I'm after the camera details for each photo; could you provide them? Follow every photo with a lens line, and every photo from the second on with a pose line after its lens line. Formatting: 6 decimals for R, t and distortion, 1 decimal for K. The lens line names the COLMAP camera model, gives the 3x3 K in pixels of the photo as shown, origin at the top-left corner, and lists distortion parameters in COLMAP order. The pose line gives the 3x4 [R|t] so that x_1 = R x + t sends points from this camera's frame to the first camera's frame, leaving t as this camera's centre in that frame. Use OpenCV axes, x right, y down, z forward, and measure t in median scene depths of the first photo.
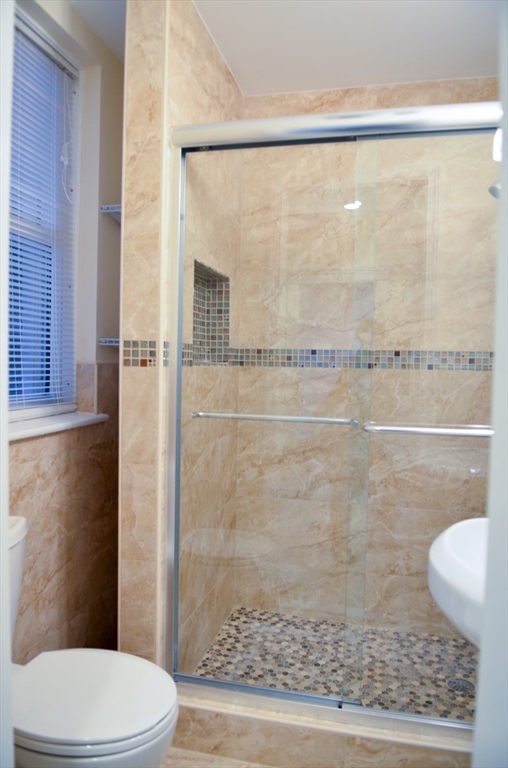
lens RADIAL K [[569.1, 0, 266.7], [0, 569.1, 385.9], [0, 0, 1]] dist [-0.027997, -0.028266]
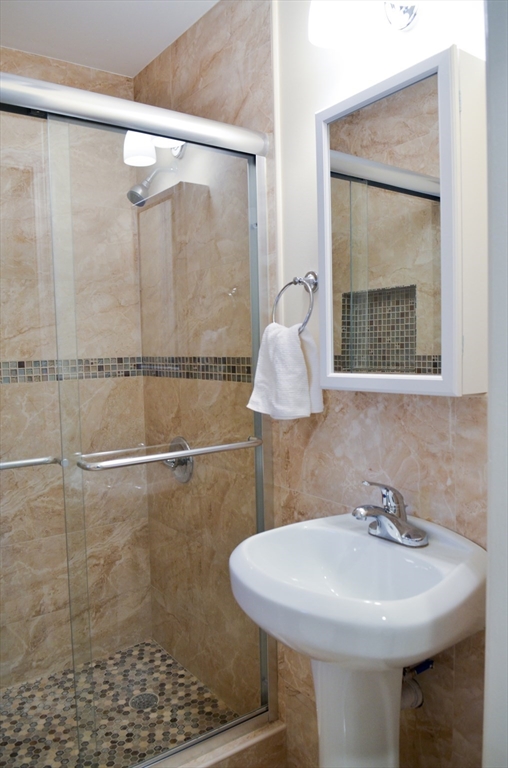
lens RADIAL K [[569.1, 0, 254.8], [0, 569.1, 388.8], [0, 0, 1]] dist [-0.027997, -0.028266]
pose [[0.661487, -0.086185, 0.744988, -0.183022], [0.069579, 0.996143, 0.053460, -0.042598], [-0.746722, 0.016473, 0.664932, 0.169238]]
